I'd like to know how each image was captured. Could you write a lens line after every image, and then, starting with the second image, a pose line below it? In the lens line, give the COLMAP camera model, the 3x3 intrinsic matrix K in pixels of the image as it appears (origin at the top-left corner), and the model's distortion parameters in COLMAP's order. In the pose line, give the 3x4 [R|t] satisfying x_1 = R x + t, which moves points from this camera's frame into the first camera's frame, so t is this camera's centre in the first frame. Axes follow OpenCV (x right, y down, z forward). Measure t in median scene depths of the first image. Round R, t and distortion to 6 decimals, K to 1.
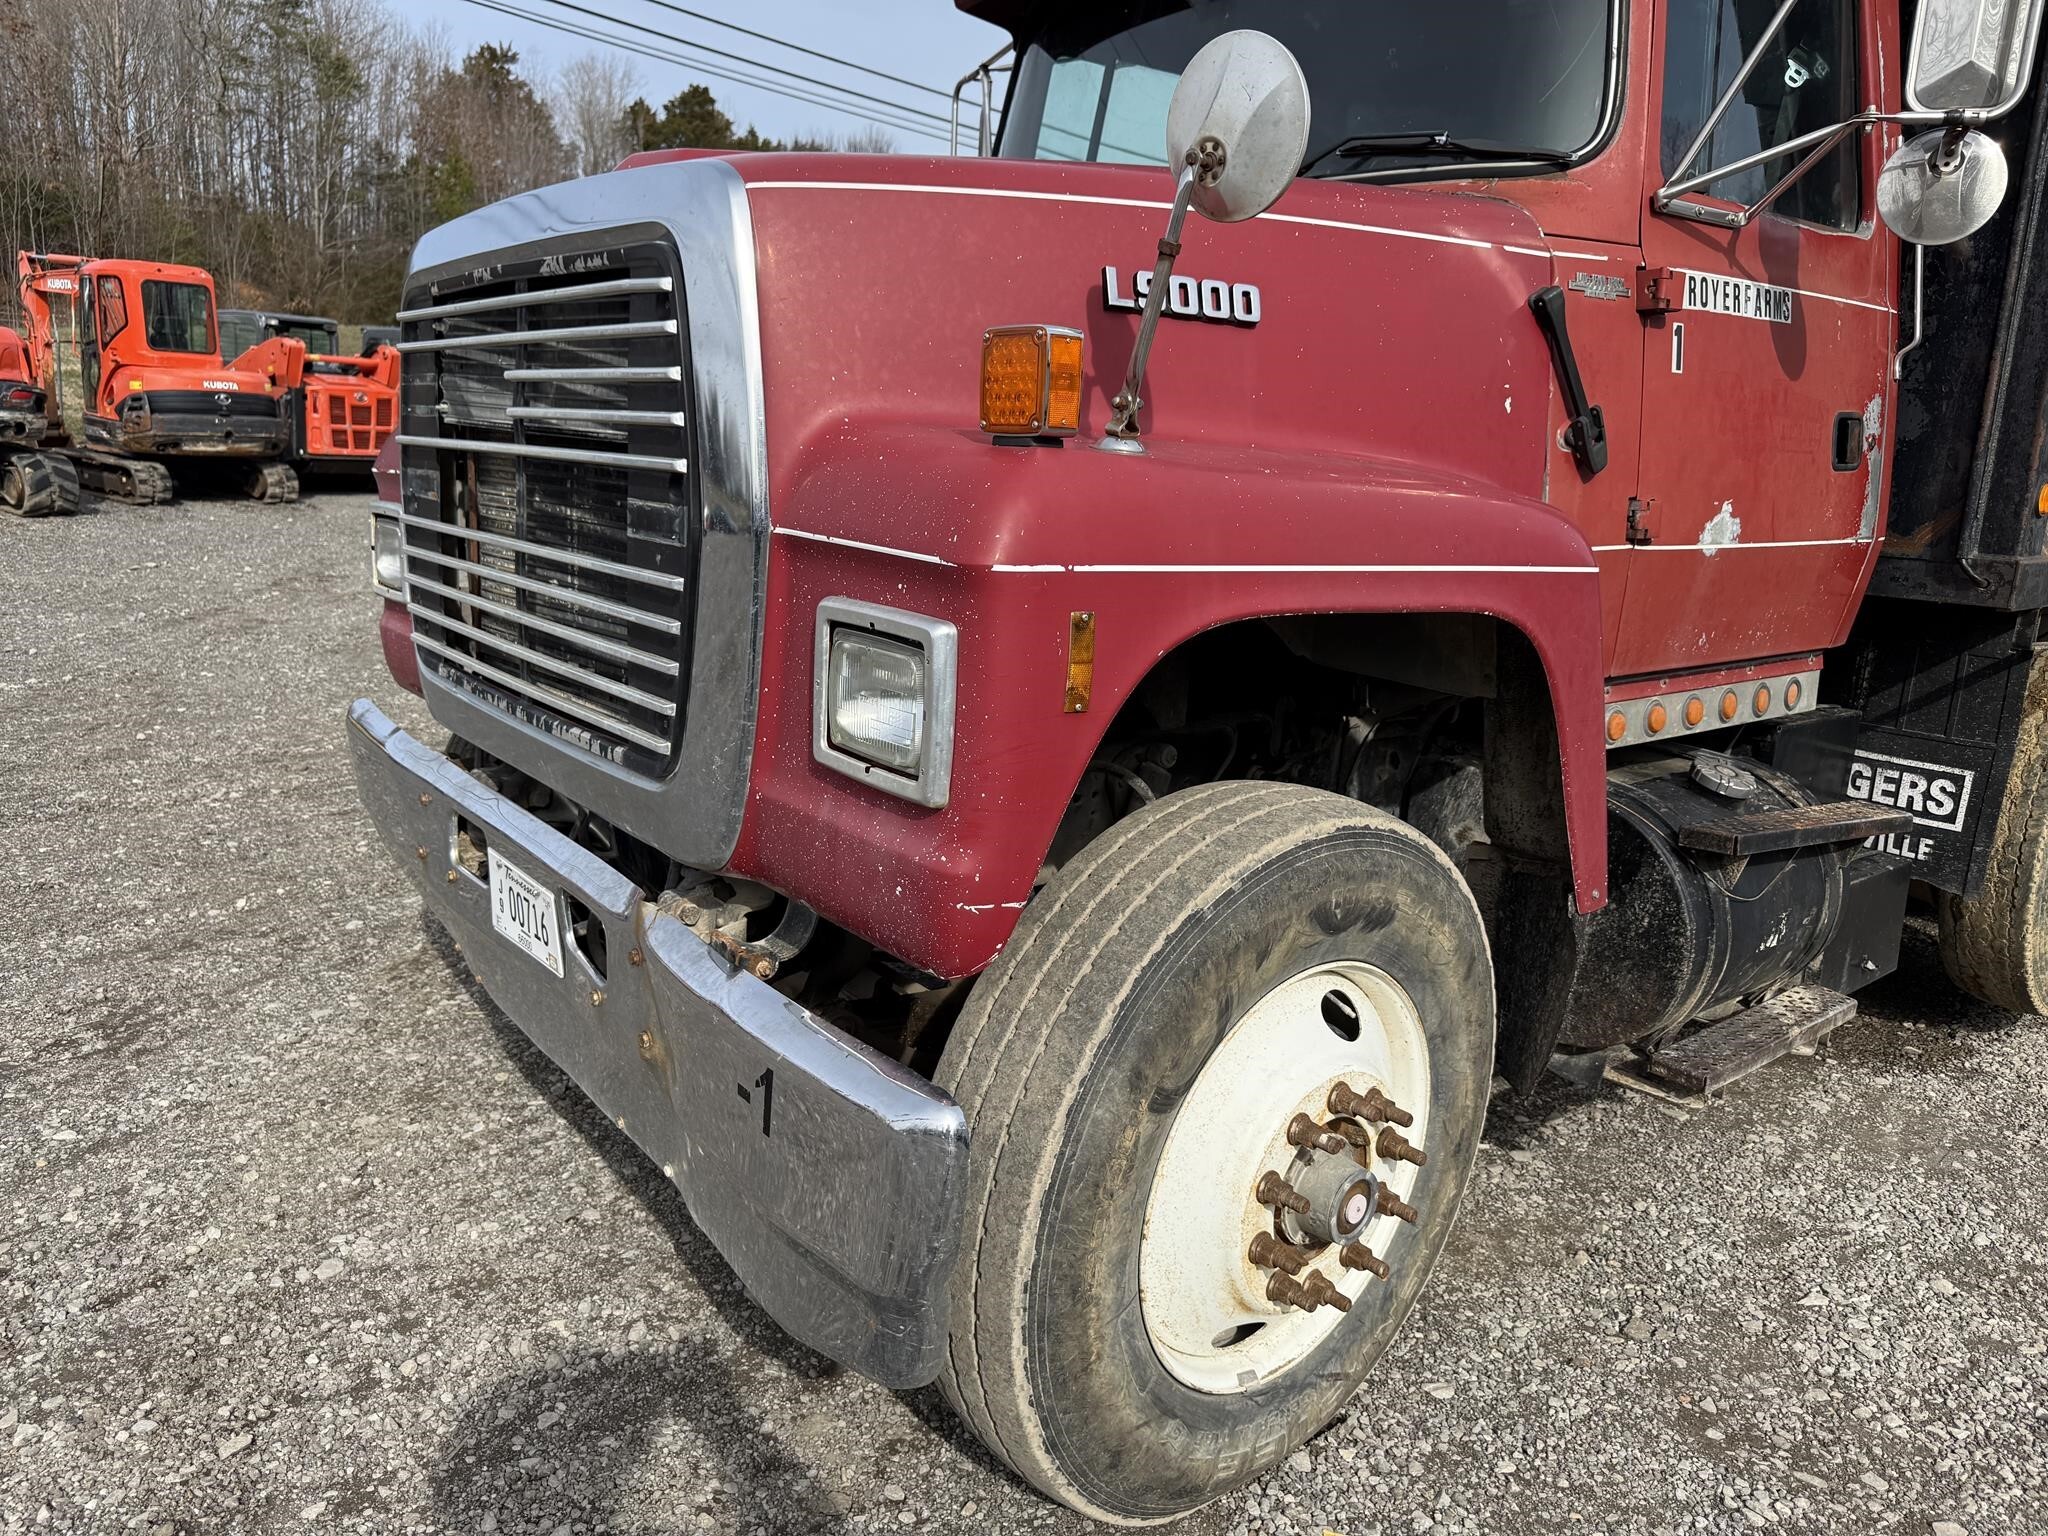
lens RADIAL K [[1446.7, 0, 1051.6], [0, 1446.7, 776.5], [0, 0, 1]] dist [0.077496, -0.101187]
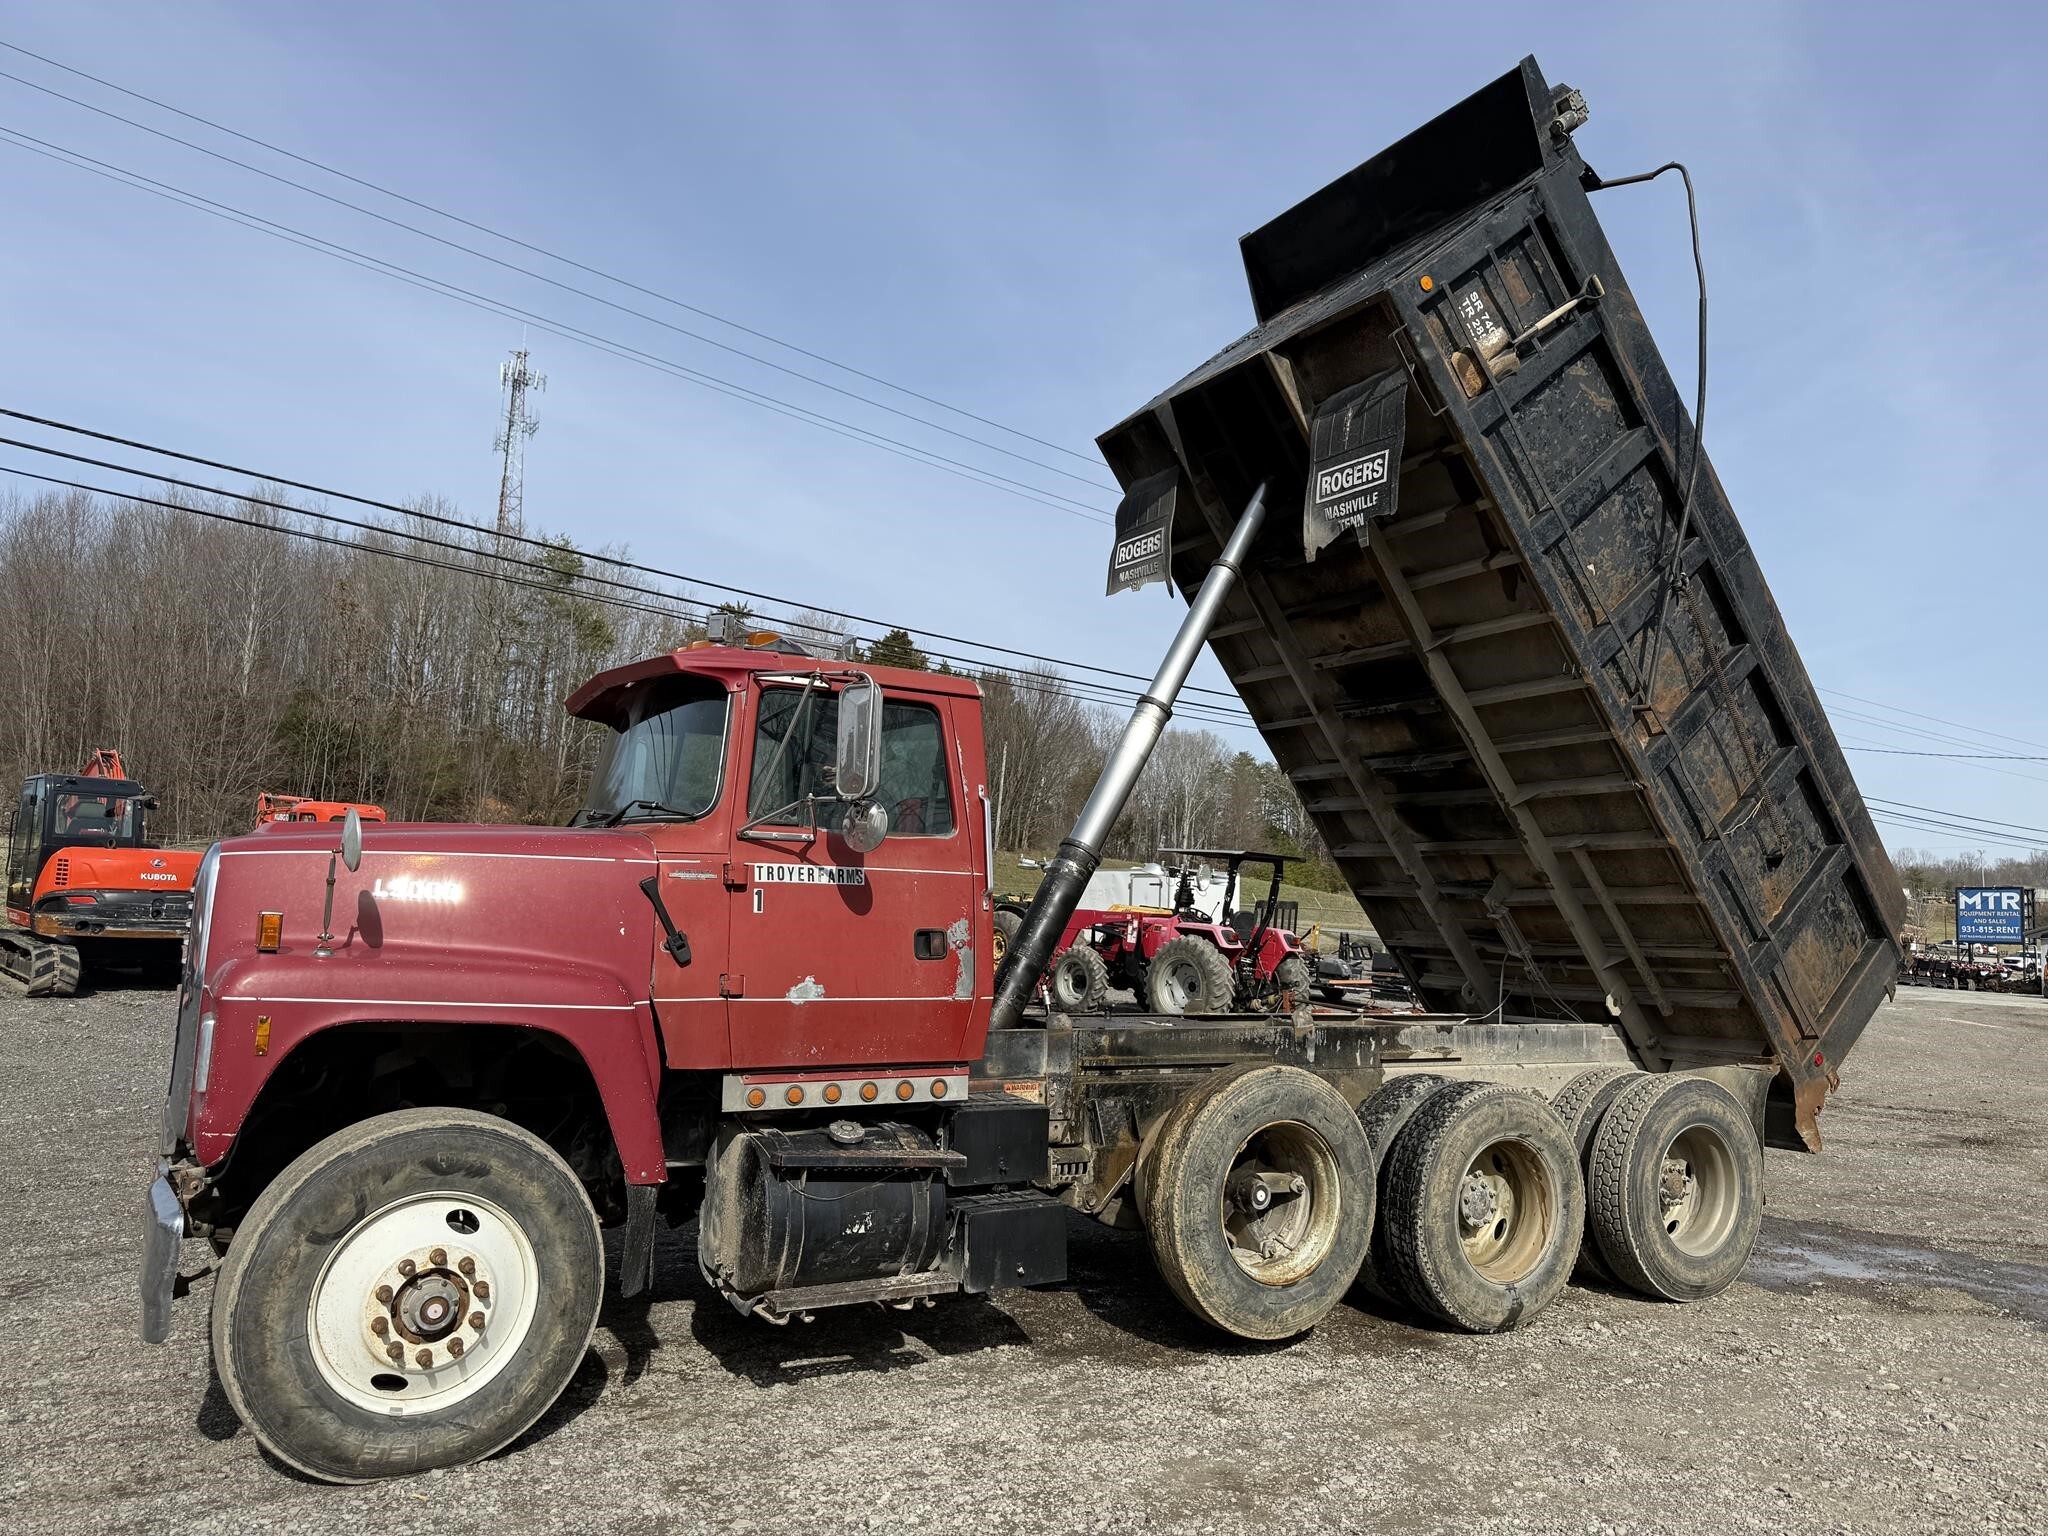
lens RADIAL K [[1446.7, 0, 1032.0], [0, 1446.7, 764.6], [0, 0, 1]] dist [0.077496, -0.101187]
pose [[0.989612, -0.020688, -0.142266, 1.074508], [-0.027525, 0.944017, -0.328747, 0.174879], [0.141102, 0.329248, 0.933641, -0.865357]]
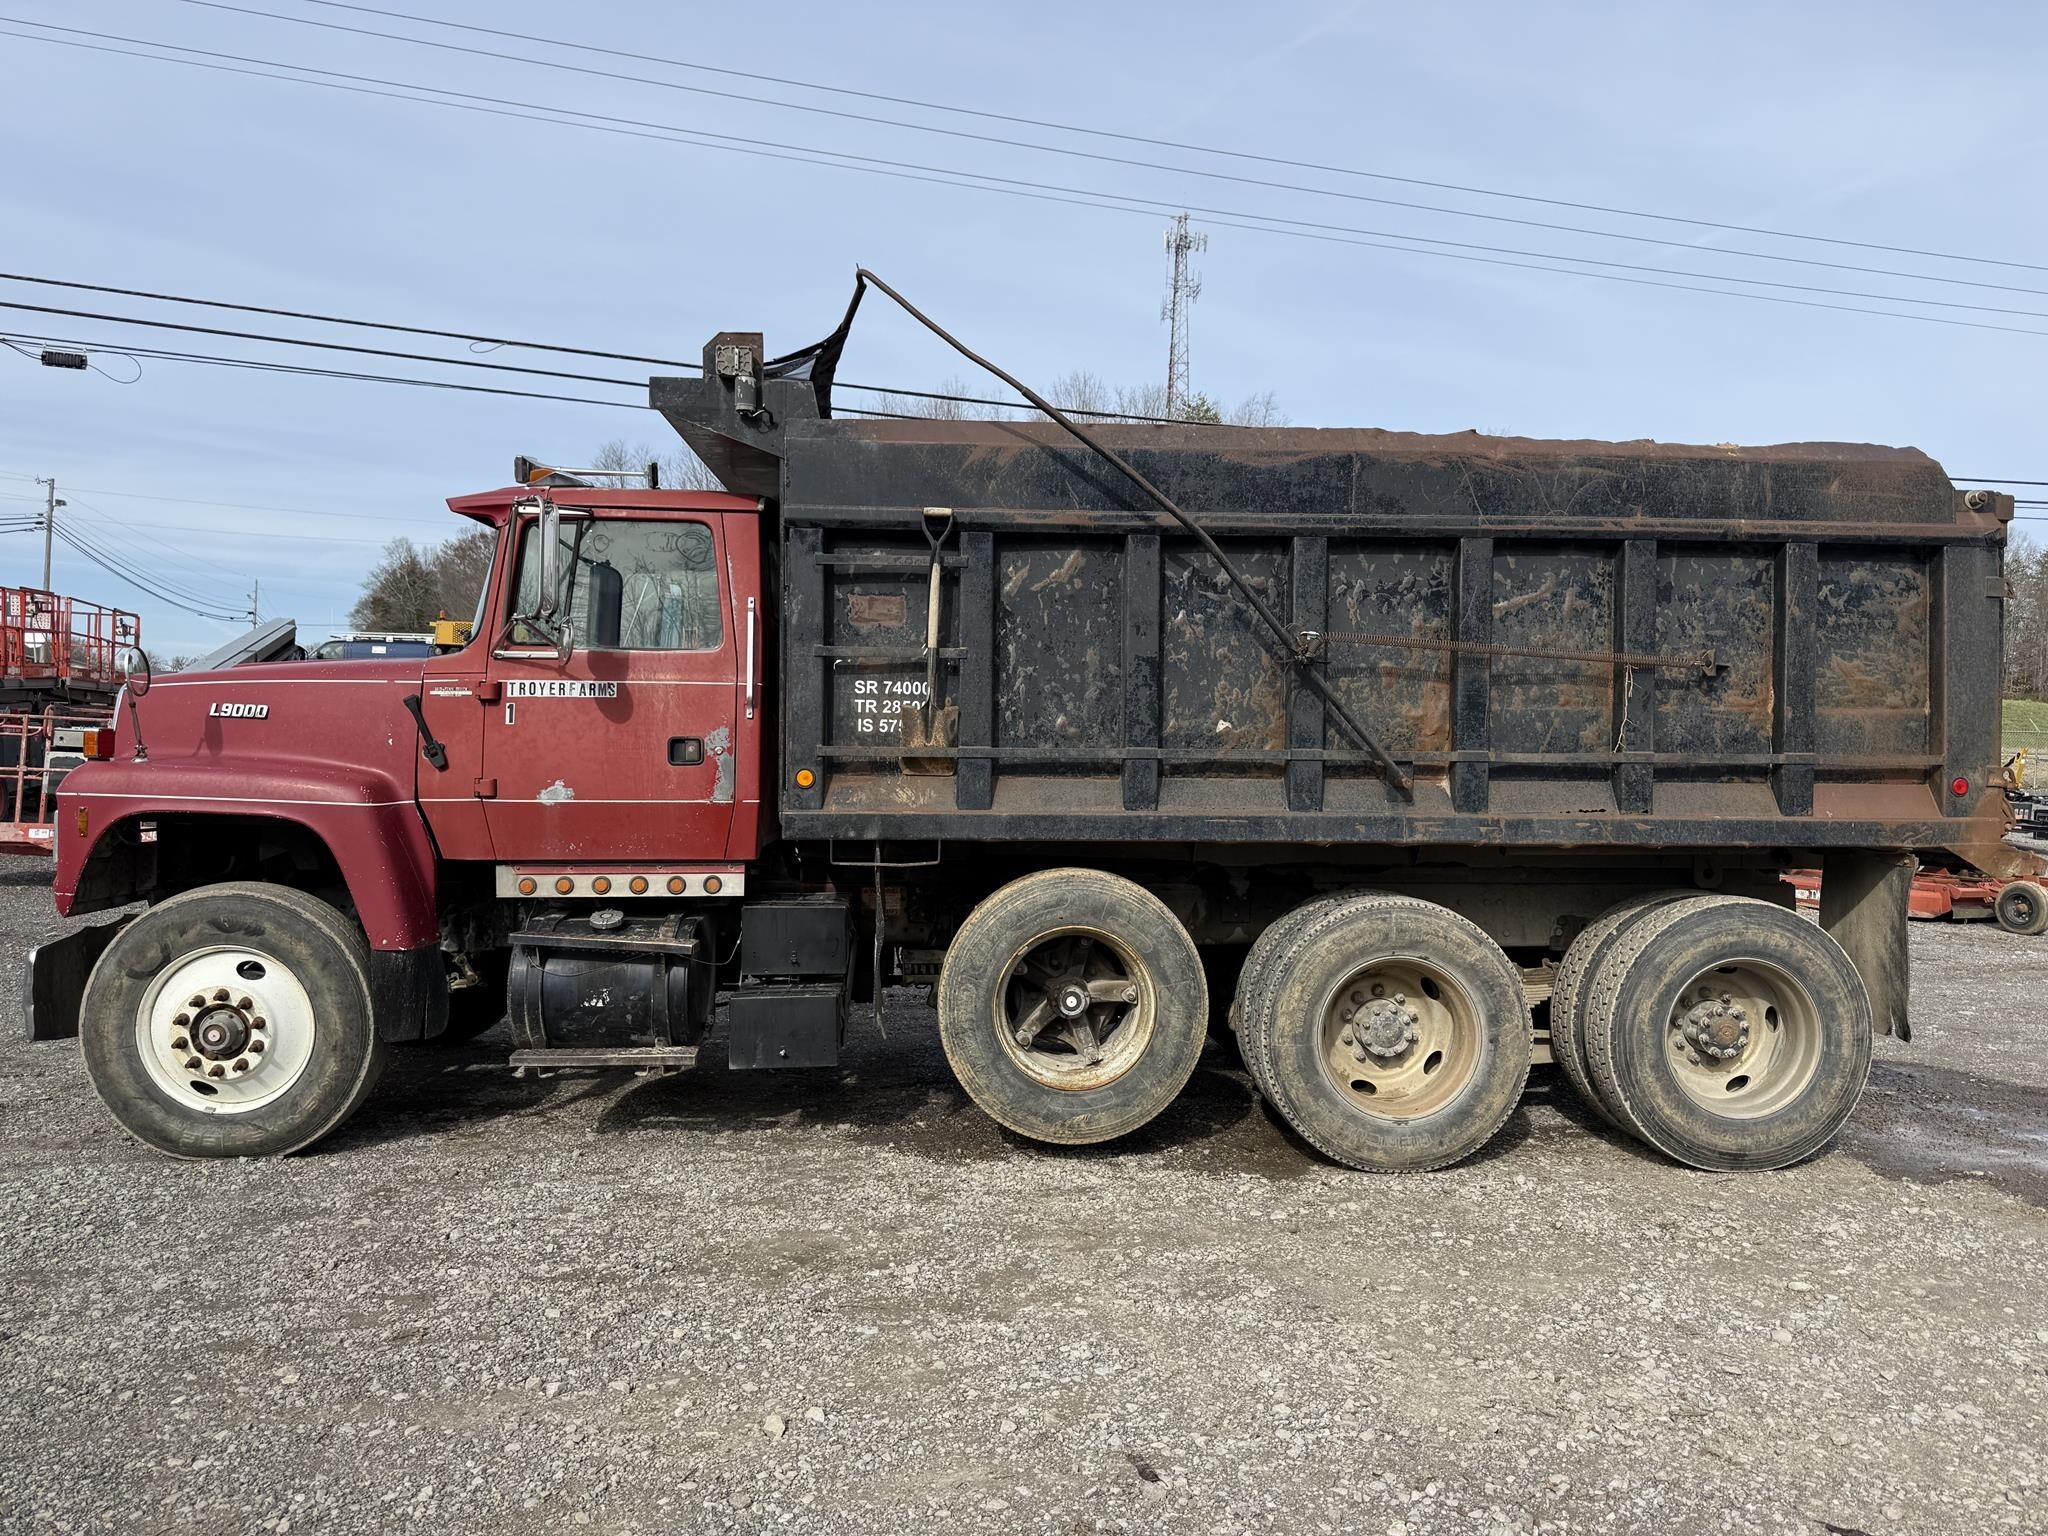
lens RADIAL K [[1446.7, 0, 1032.1], [0, 1446.7, 753.3], [0, 0, 1]] dist [0.077496, -0.101187]
pose [[0.811994, -0.028316, -0.582978, 2.363703], [-0.109249, 0.973796, -0.199465, 0.127704], [0.573349, 0.225655, 0.787623, -0.299363]]
